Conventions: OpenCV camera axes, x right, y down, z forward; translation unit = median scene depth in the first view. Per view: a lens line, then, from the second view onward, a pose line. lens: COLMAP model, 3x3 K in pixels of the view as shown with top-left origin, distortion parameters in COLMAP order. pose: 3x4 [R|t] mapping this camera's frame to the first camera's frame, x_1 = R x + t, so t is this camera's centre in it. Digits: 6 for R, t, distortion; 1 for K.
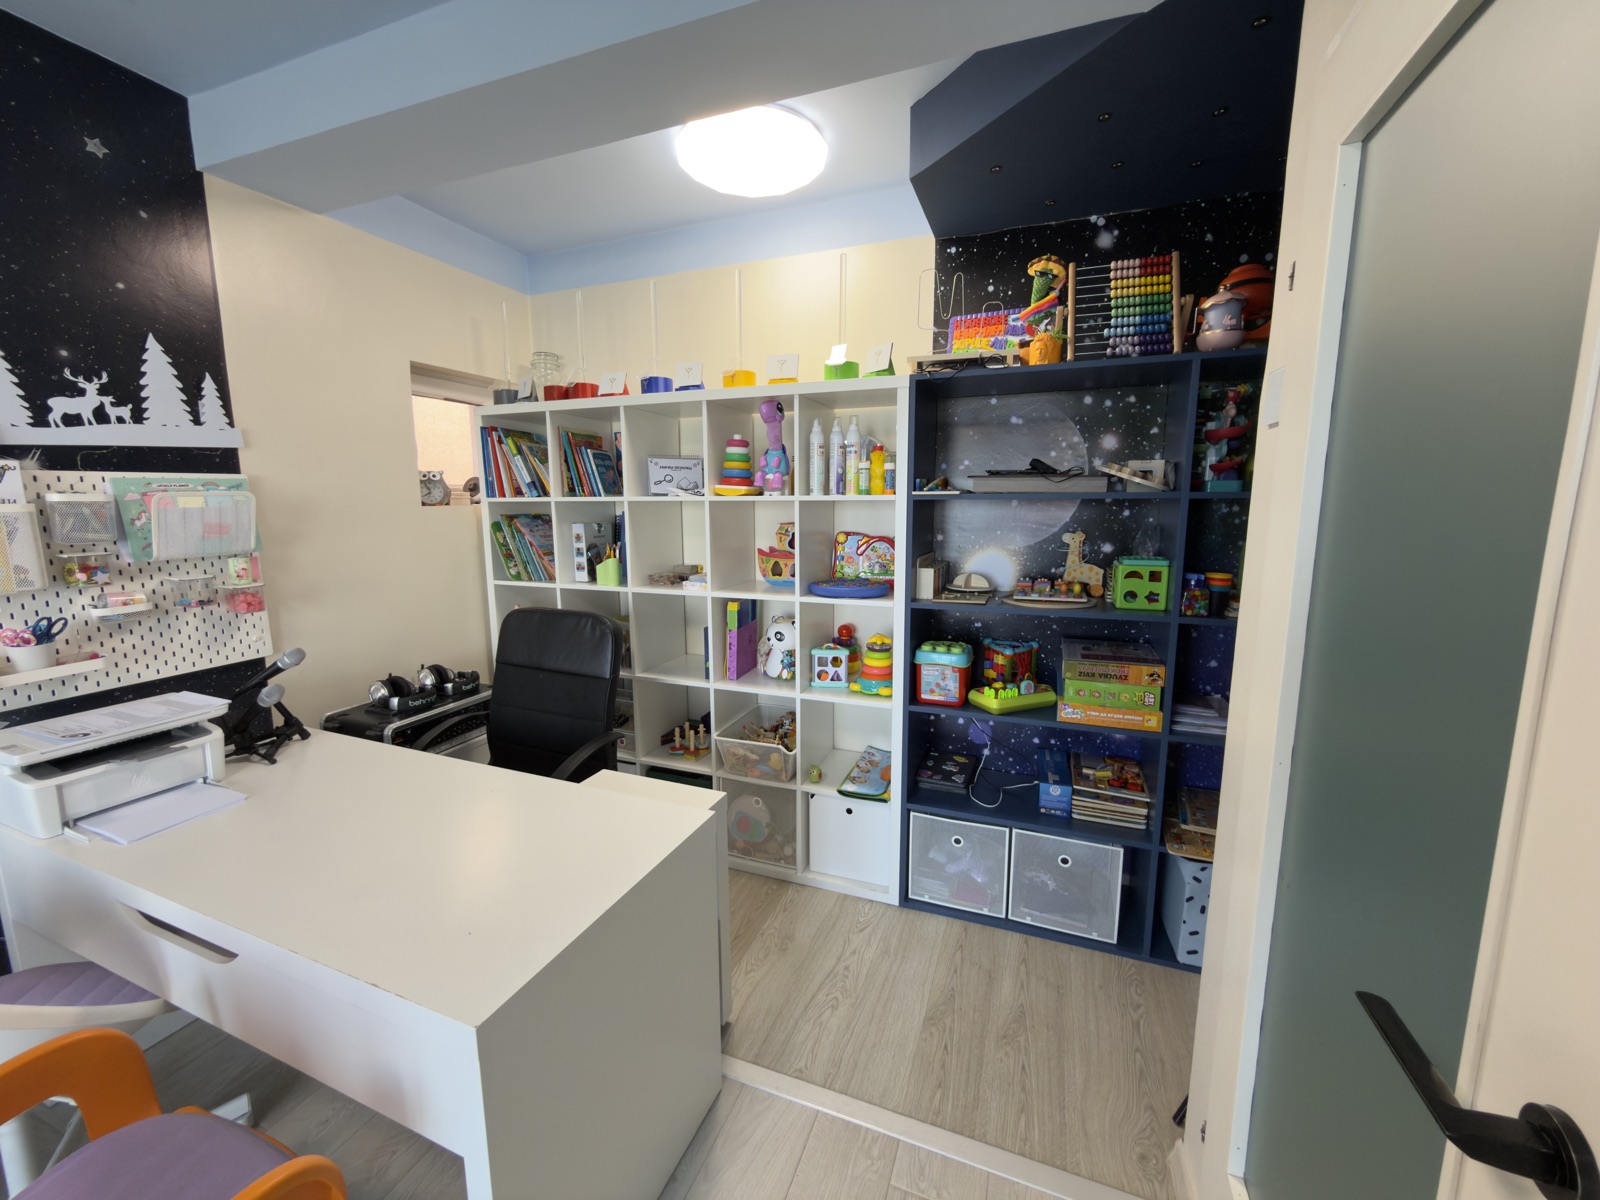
lens RADIAL K [[641.2, 0, 800.9], [0, 641.2, 598.2], [0, 0, 1]] dist [-0.000179, 0.000224]
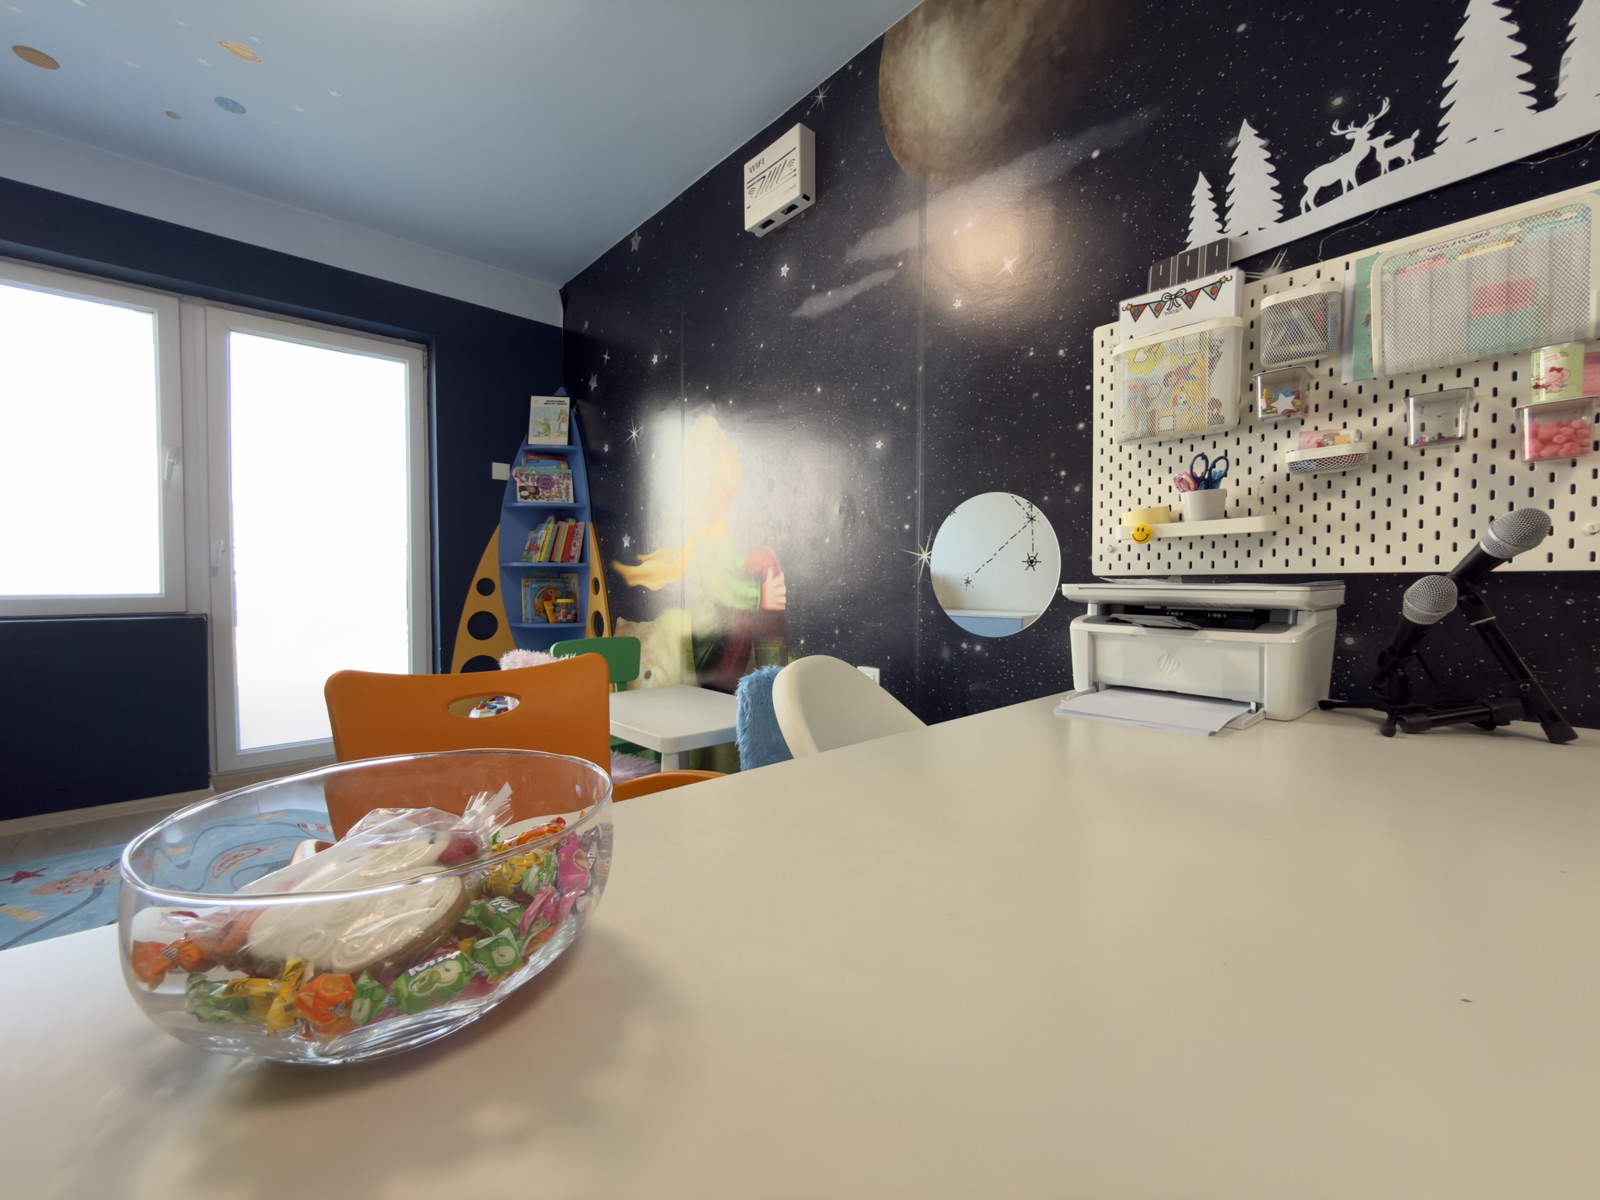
lens RADIAL K [[641.2, 0, 800.9], [0, 641.2, 598.2], [0, 0, 1]] dist [-0.000179, 0.000224]
pose [[-0.449084, 0.030661, -0.892963, -0.145452], [-0.139187, 0.984810, 0.103814, 0.126305], [0.882582, 0.170910, -0.437994, 0.609607]]
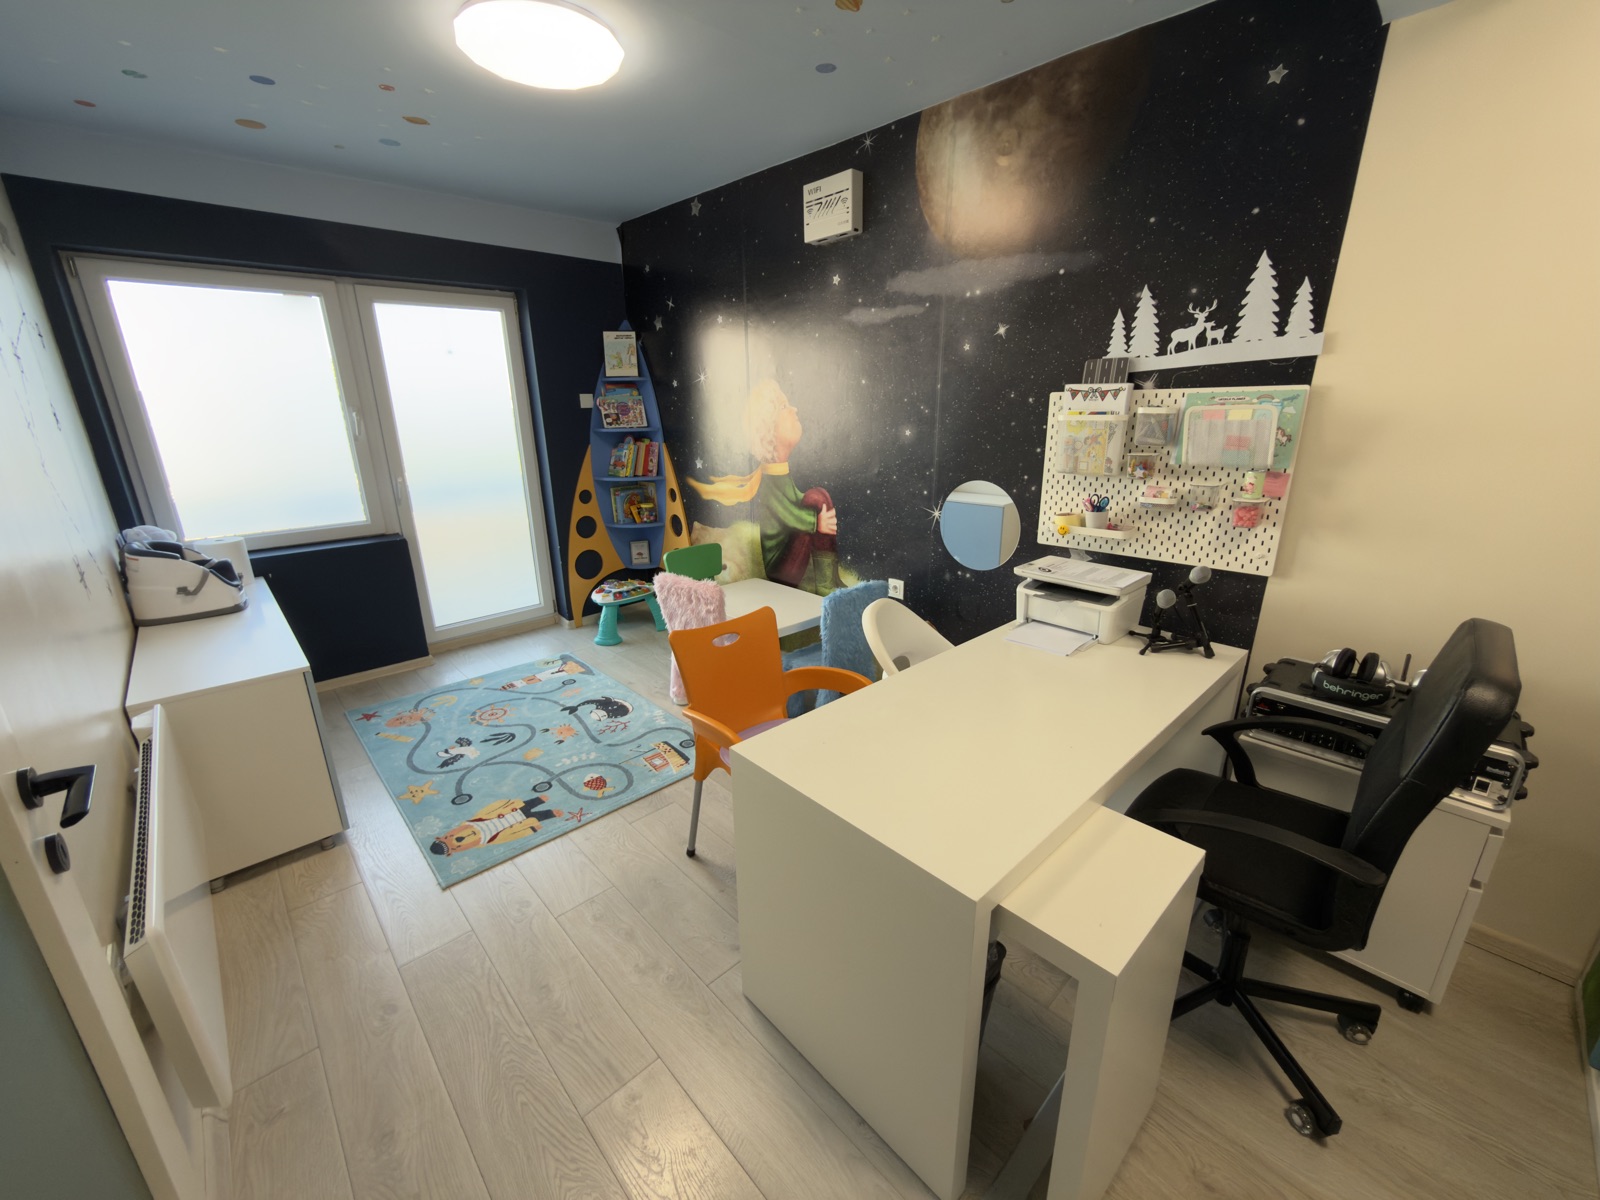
lens RADIAL K [[639.4, 0, 800.8], [0, 639.4, 598.1], [0, 0, 1]] dist [-0.000532, 0.000526]
pose [[-0.428416, 0.275235, -0.860642, 0.288621], [-0.126105, 0.924945, 0.358573, -0.124003], [0.894739, 0.262150, -0.361552, 0.640336]]
